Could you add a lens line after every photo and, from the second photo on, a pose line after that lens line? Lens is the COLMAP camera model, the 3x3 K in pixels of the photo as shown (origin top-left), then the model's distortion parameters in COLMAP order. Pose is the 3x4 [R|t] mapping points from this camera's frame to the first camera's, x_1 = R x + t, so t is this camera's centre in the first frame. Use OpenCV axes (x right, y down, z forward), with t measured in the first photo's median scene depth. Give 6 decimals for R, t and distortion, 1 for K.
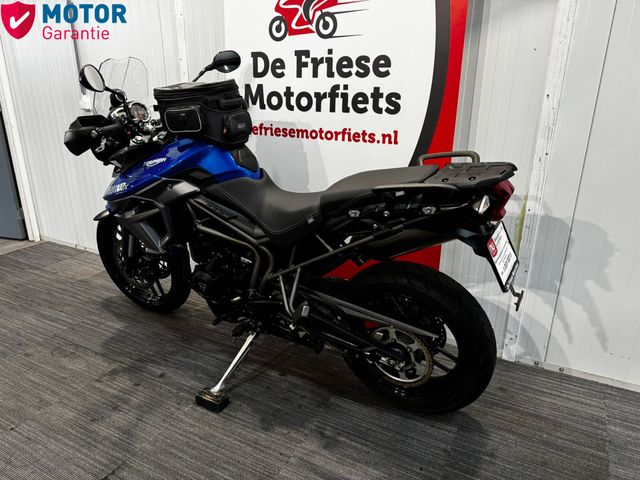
lens RADIAL K [[447.3, 0, 318.1], [0, 447.3, 240.7], [0, 0, 1]] dist [0.088108, -0.097443]
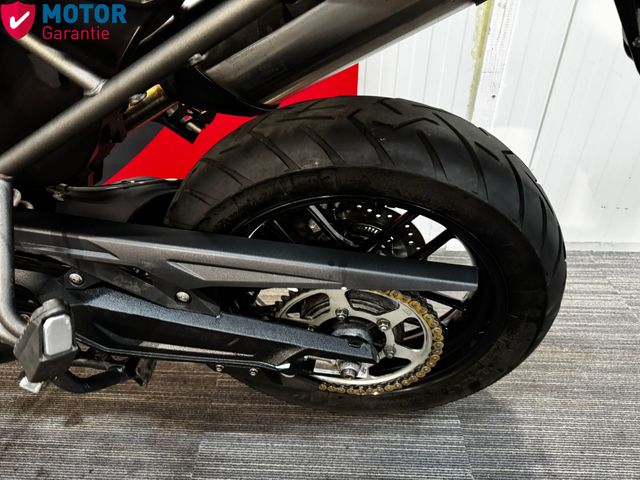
lens RADIAL K [[462.9, 0, 316.3], [0, 462.9, 230.1], [0, 0, 1]] dist [-0.013601, -0.002905]
pose [[0.902933, -0.242118, 0.355094, 0.020918], [0.148831, 0.951245, 0.270151, 0.036132], [-0.403190, -0.191079, 0.894945, 0.543576]]
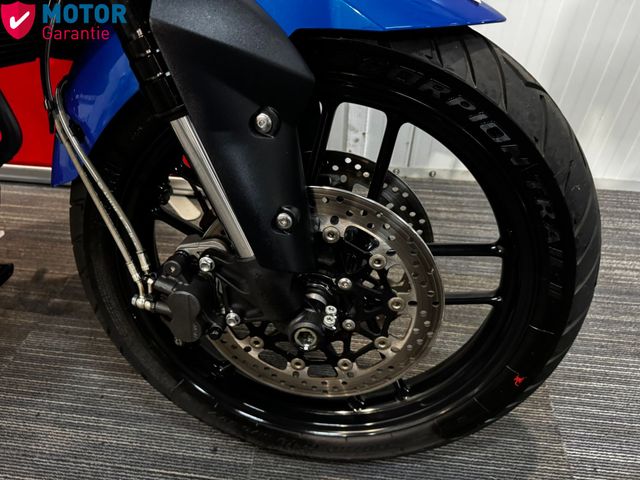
lens RADIAL K [[462.9, 0, 316.3], [0, 462.9, 230.1], [0, 0, 1]] dist [-0.013601, -0.002905]
pose [[0.931620, -0.234521, 0.277638, 0.183830], [0.122021, 0.921429, 0.368889, 0.098634], [-0.342336, -0.309787, 0.887039, 0.465306]]
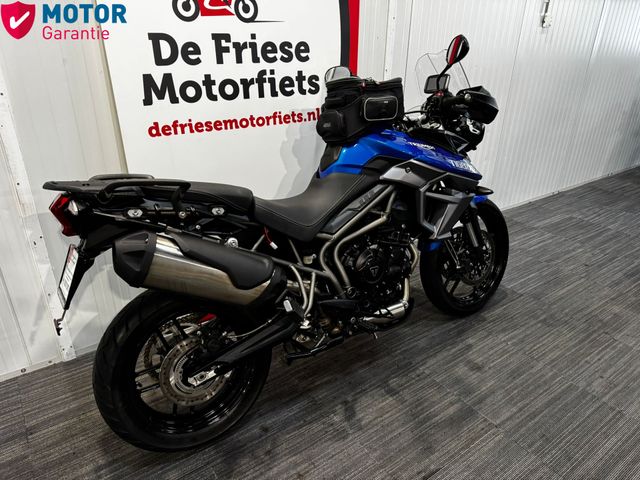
lens RADIAL K [[451.7, 0, 316.1], [0, 451.7, 239.6], [0, 0, 1]] dist [0.073934, -0.123141]
pose [[0.442802, -0.368764, 0.817276, -0.880405], [0.290520, 0.921342, 0.258315, -0.228691], [-0.848248, 0.123053, 0.515105, 0.431803]]
